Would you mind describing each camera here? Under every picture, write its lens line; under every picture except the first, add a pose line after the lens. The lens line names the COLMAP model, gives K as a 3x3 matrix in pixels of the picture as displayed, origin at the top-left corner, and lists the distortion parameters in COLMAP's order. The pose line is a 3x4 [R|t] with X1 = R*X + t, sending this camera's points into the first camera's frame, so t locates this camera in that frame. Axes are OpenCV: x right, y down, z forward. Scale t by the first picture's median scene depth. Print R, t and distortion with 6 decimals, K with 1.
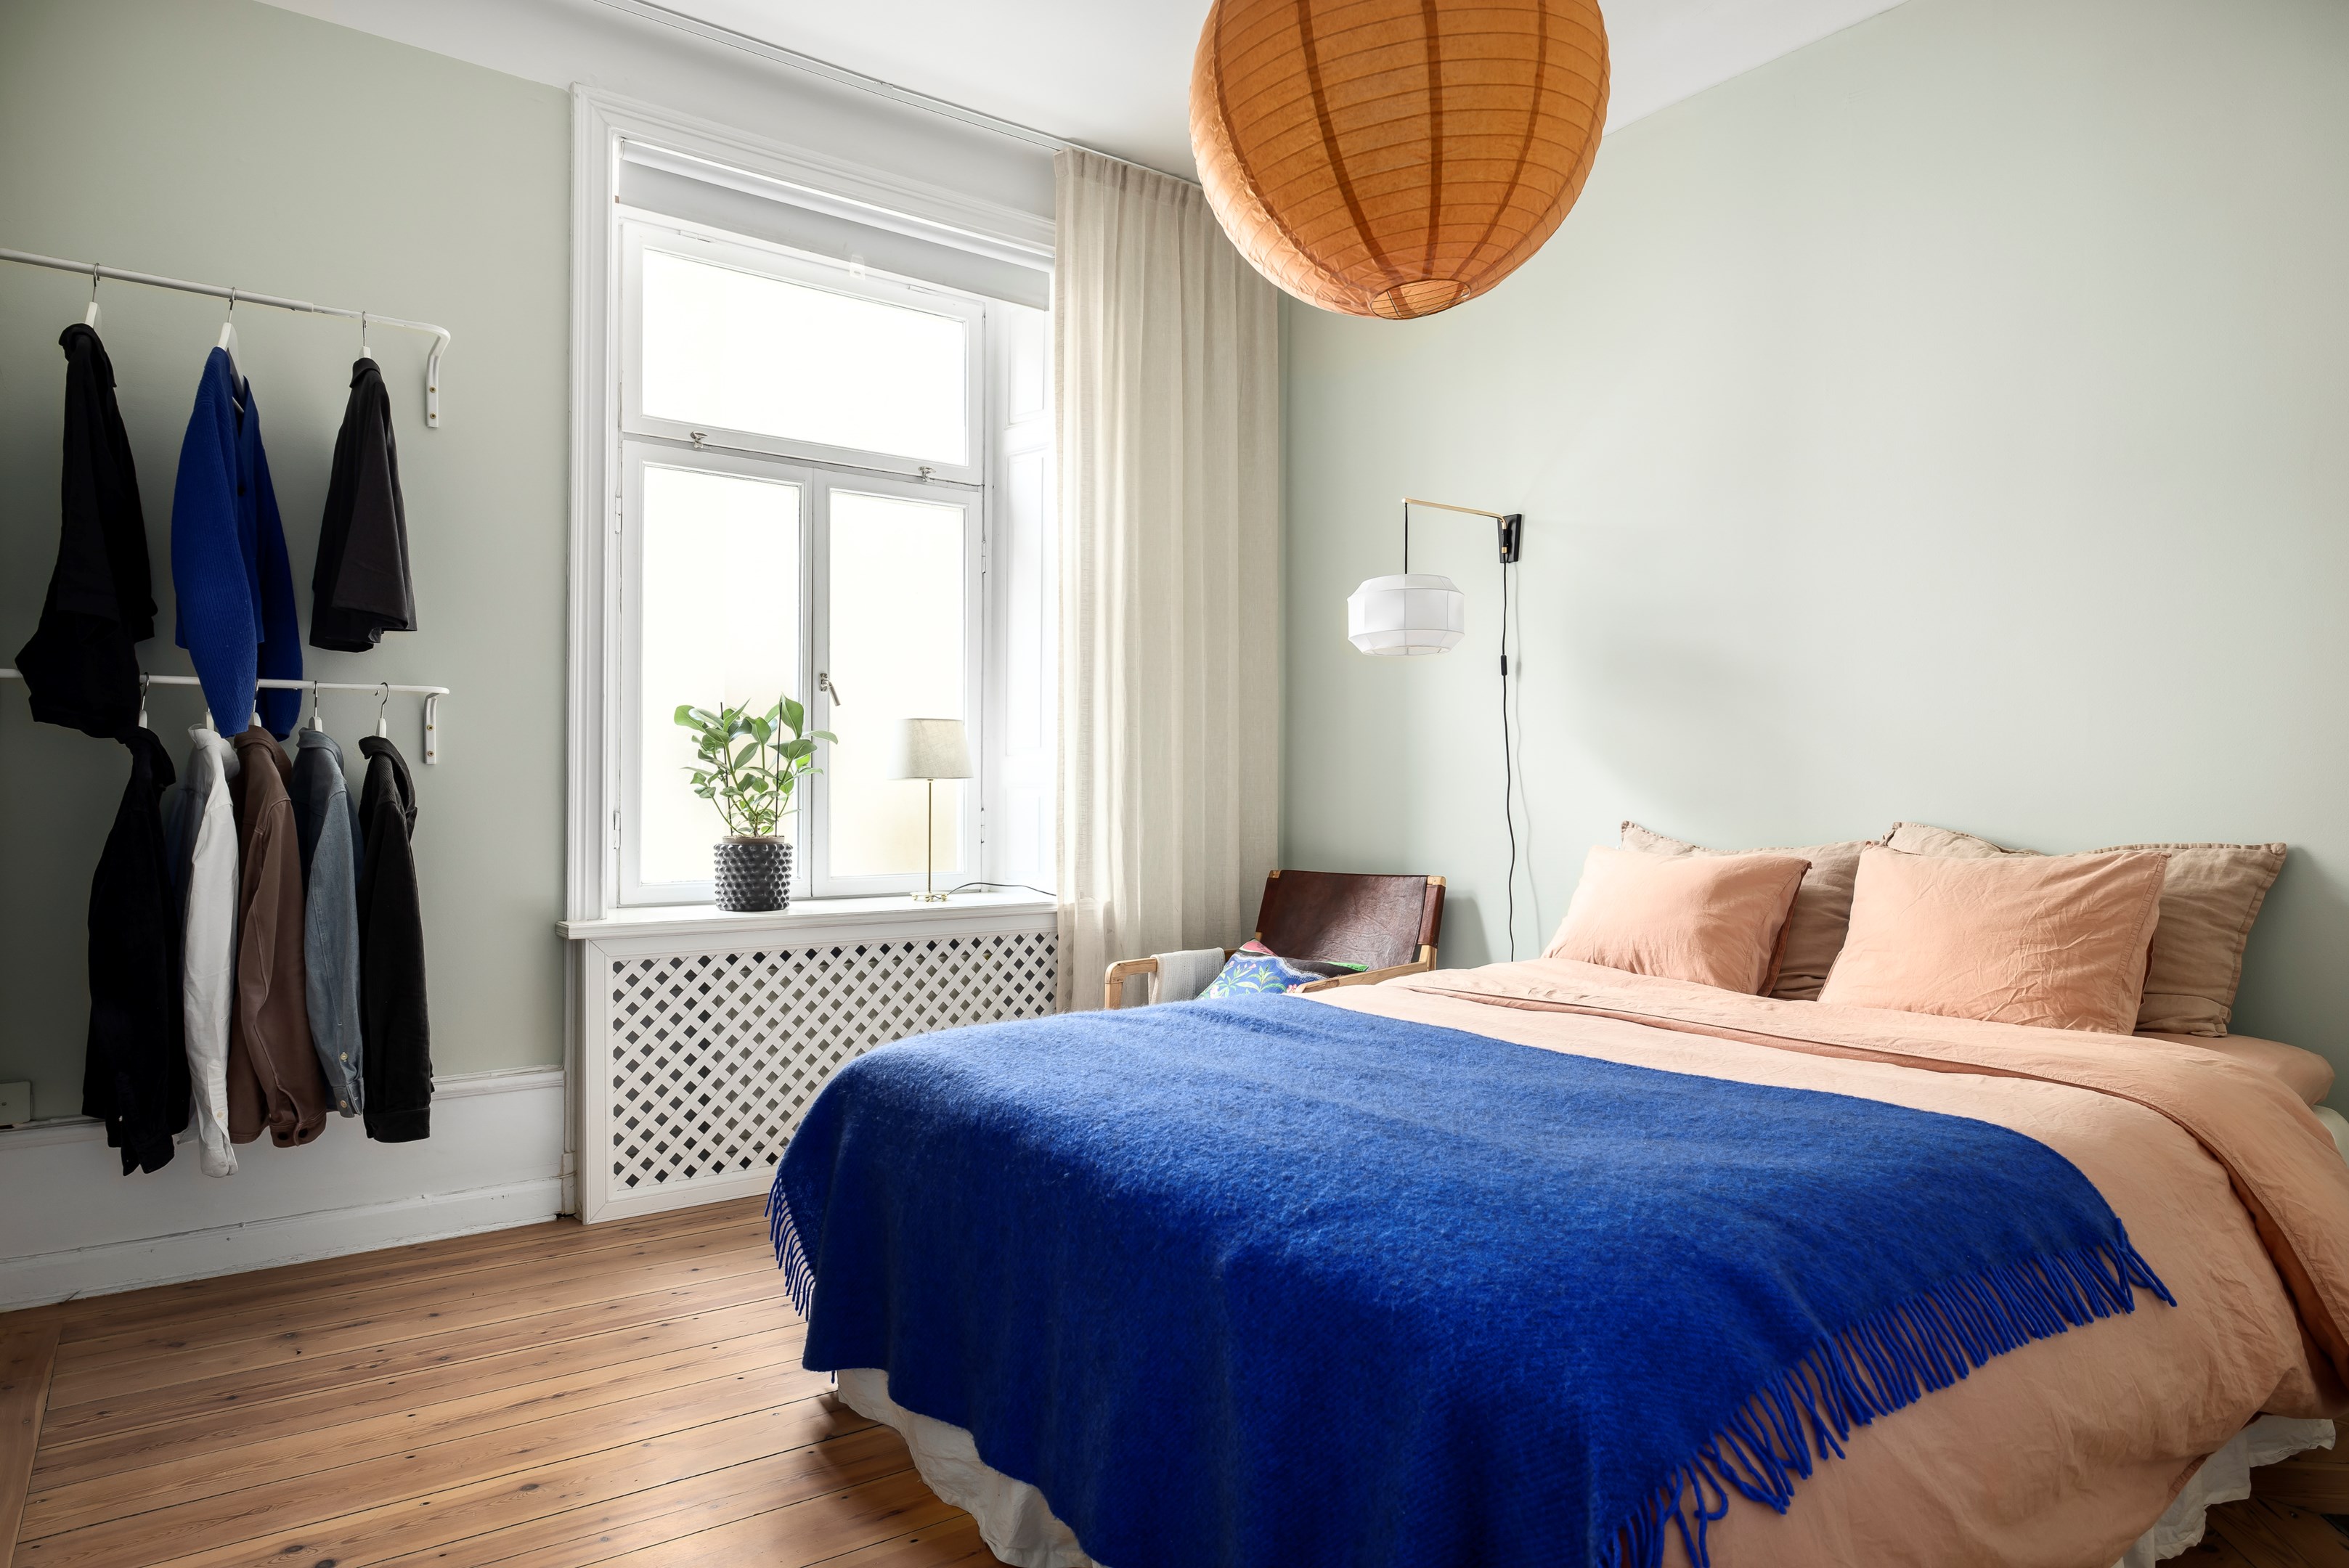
lens RADIAL K [[1413.7, 0, 1179.9], [0, 1413.7, 778.7], [0, 0, 1]] dist [-0.004880, 0.001830]
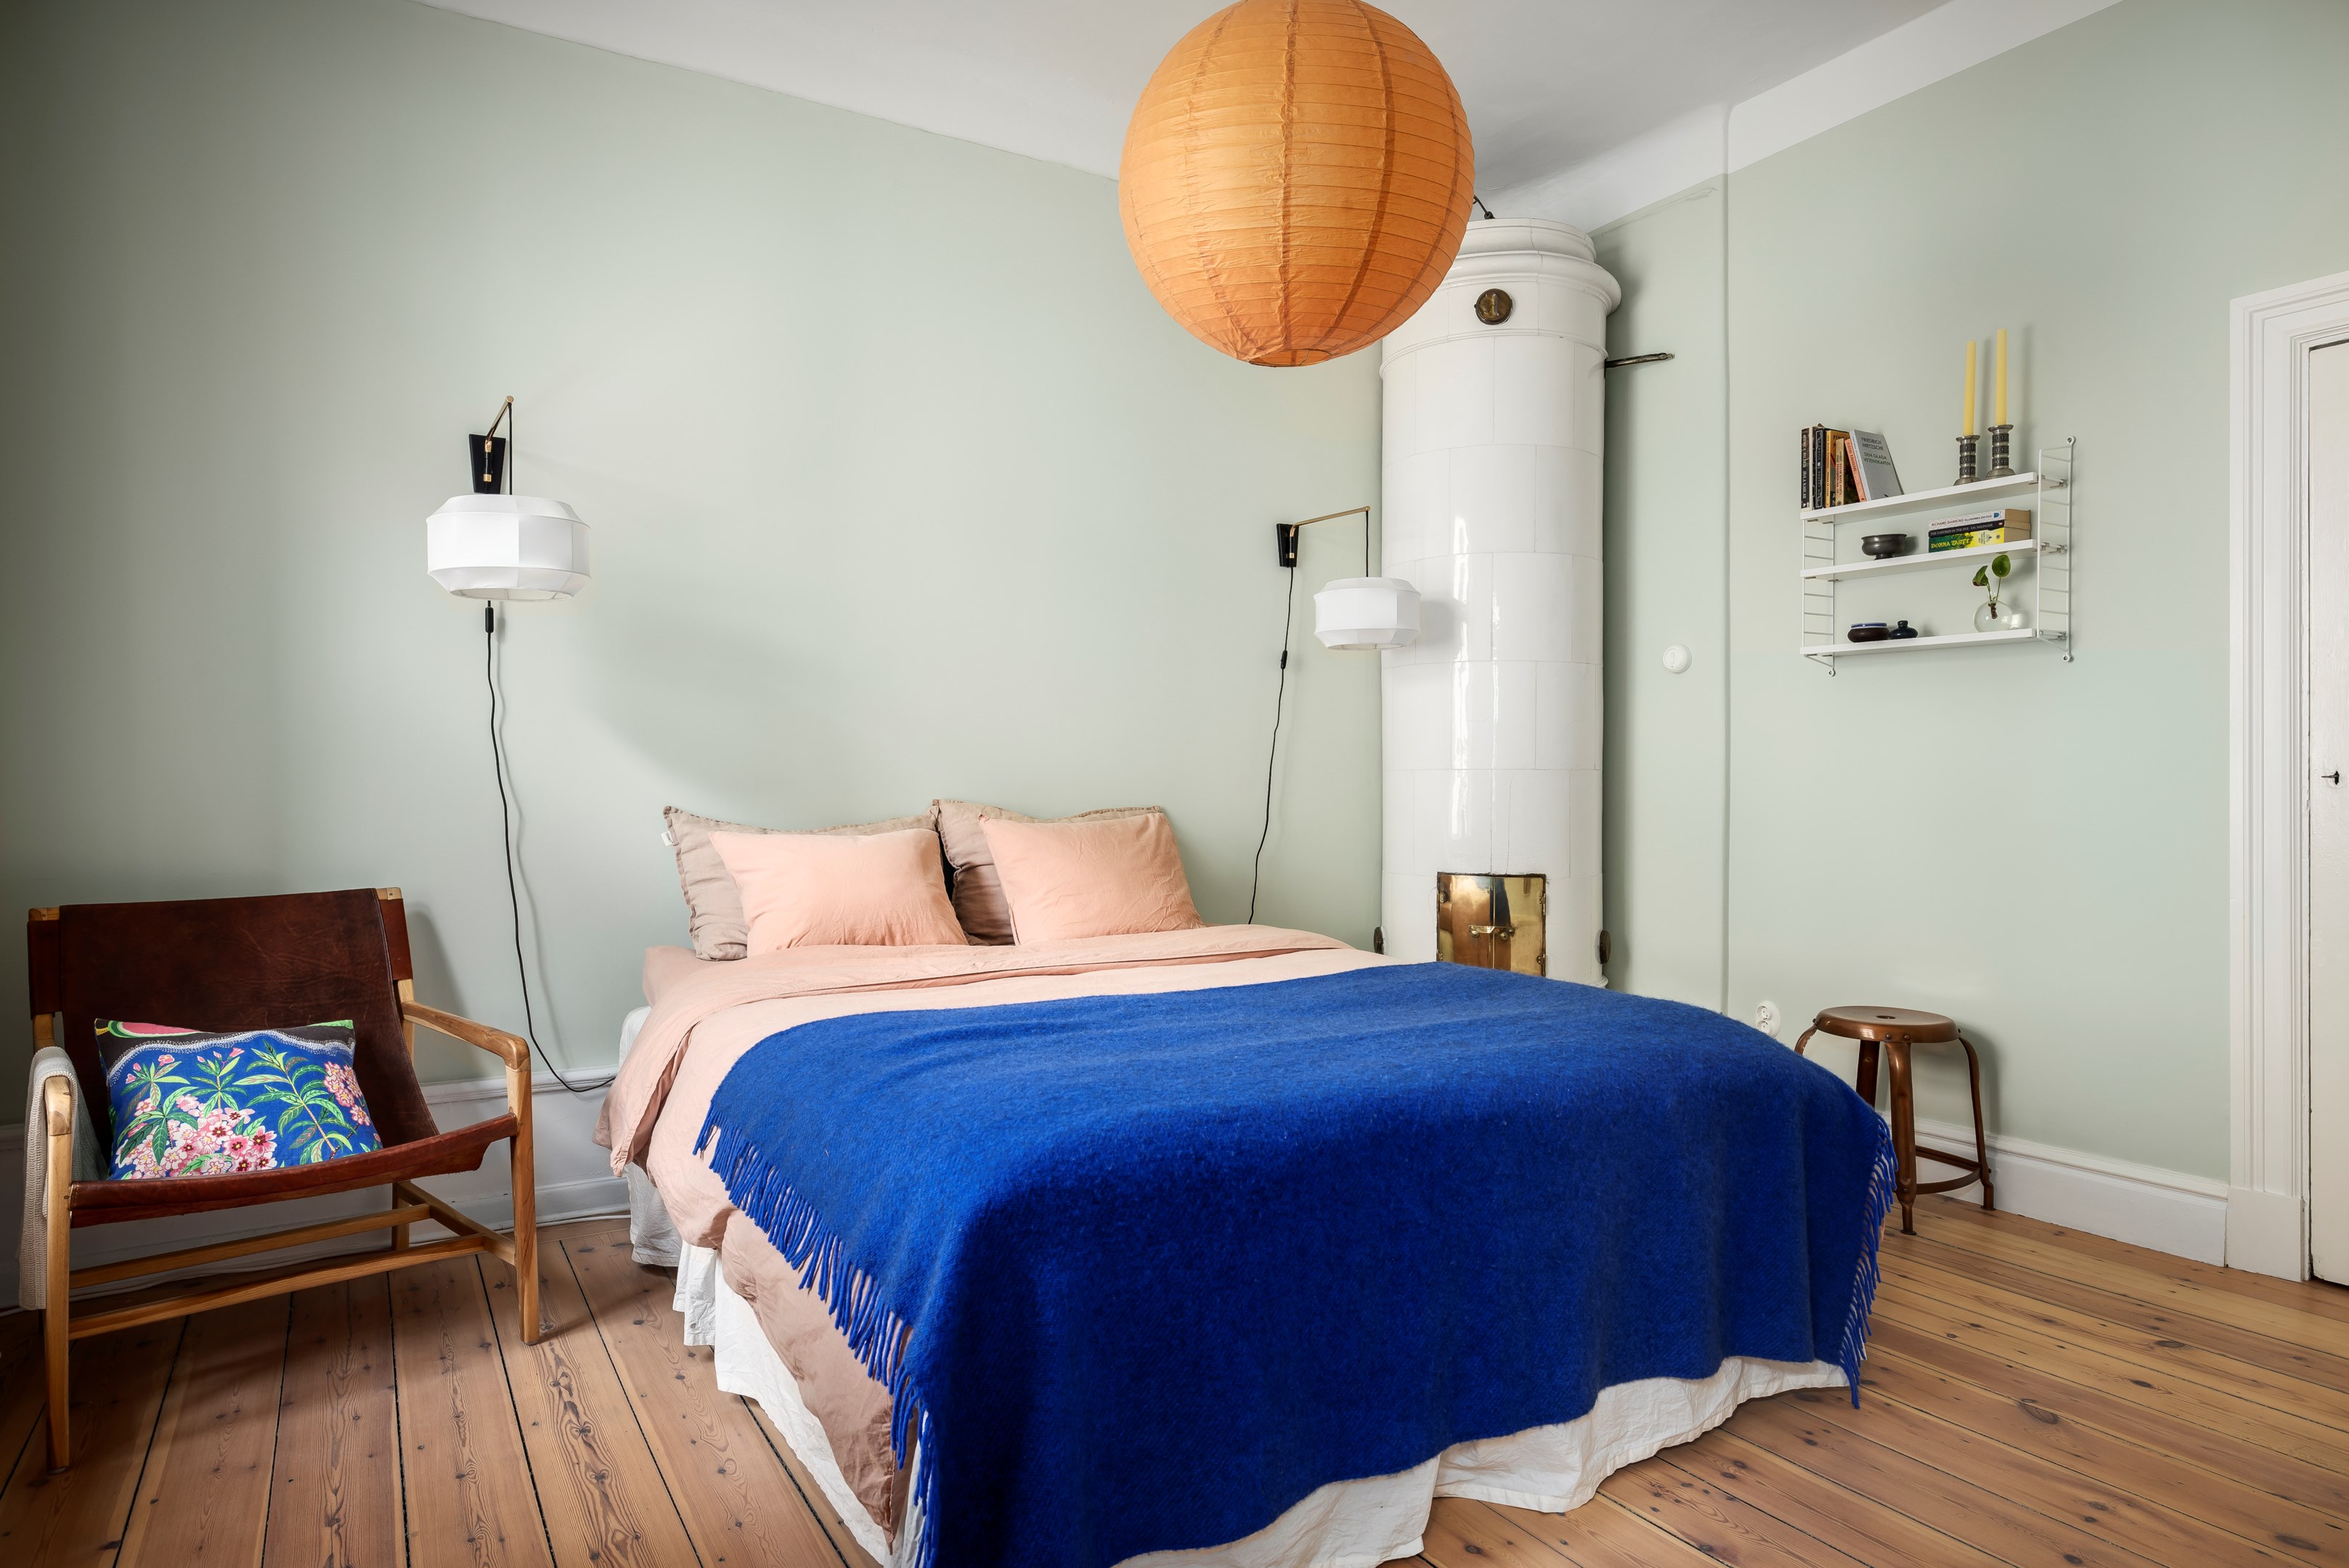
lens RADIAL K [[1398.3, 0, 1173.7], [0, 1398.3, 784.0], [0, 0, 1]] dist [-0.000543, 0.000676]
pose [[0.107361, 0.000155, 0.994220, -0.681070], [0.000548, 1.000000, -0.000216, 0.018410], [-0.994220, 0.000568, 0.107361, 0.679971]]
